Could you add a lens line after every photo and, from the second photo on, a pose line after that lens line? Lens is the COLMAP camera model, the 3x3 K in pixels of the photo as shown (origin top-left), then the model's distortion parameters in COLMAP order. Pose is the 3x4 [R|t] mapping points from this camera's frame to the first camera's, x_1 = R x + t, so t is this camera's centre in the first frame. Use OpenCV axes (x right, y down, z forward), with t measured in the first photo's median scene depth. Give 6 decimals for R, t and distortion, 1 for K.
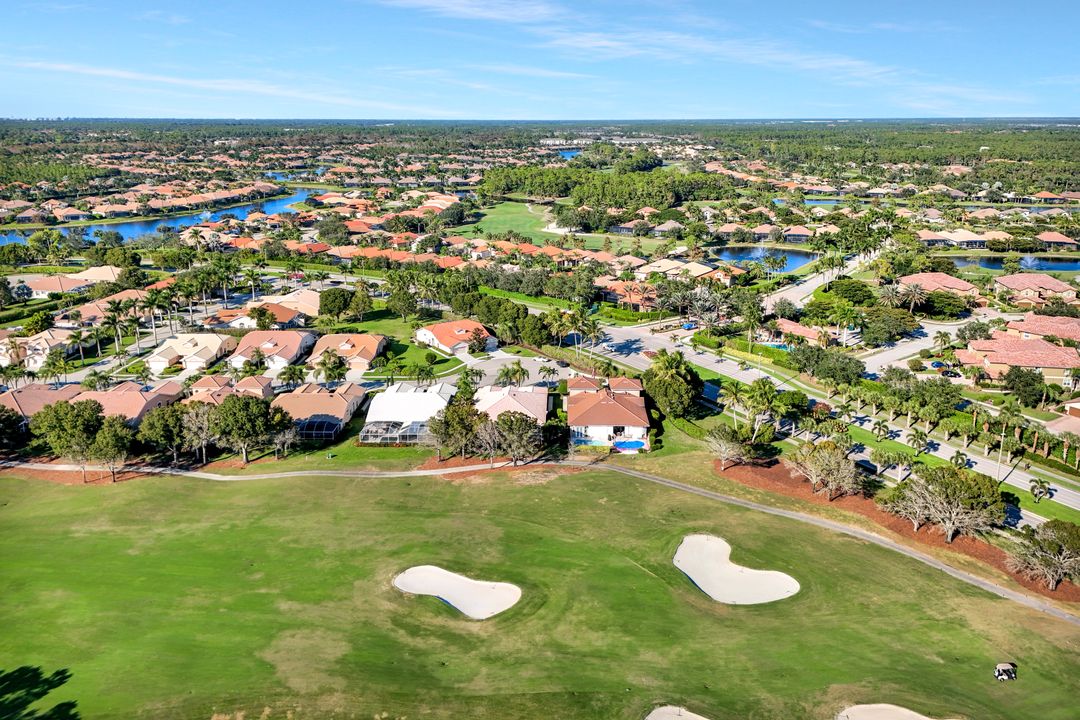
lens RADIAL K [[805.7, 0, 541.4], [0, 805.7, 309.7], [0, 0, 1]] dist [0.072158, -0.079924]
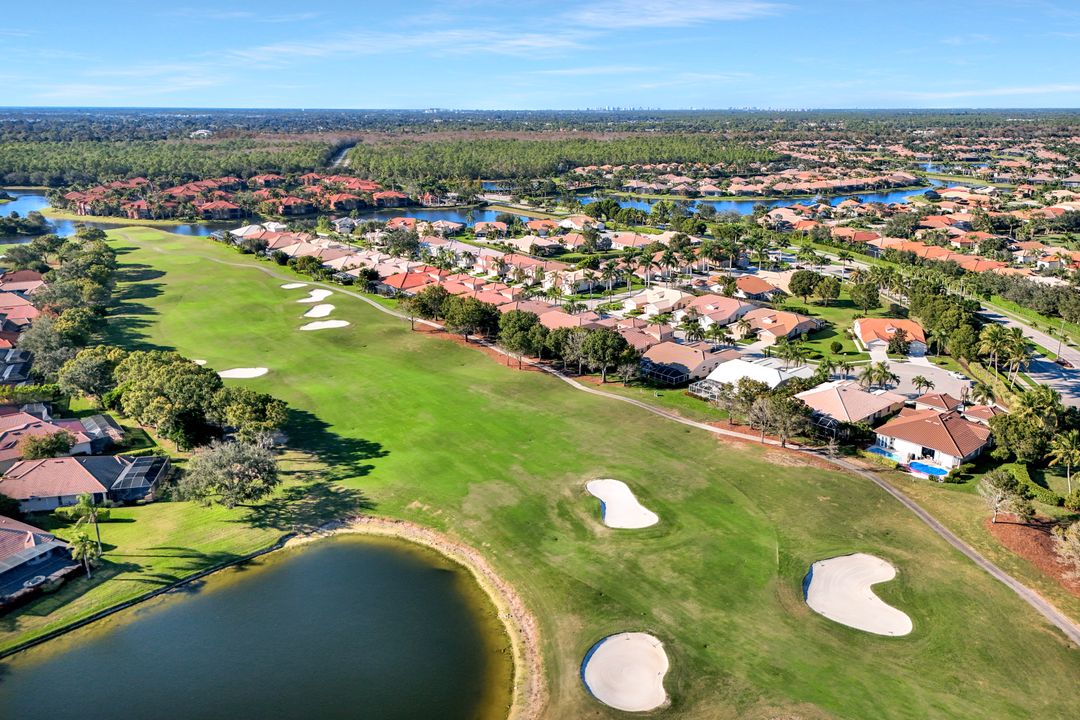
lens RADIAL K [[805.7, 0, 541.4], [0, 805.7, 309.7], [0, 0, 1]] dist [0.072158, -0.079924]
pose [[0.689965, 0.178826, -0.701406, 0.289226], [-0.170601, 0.981879, 0.082515, -0.005681], [0.703451, 0.062728, 0.707970, 0.032609]]
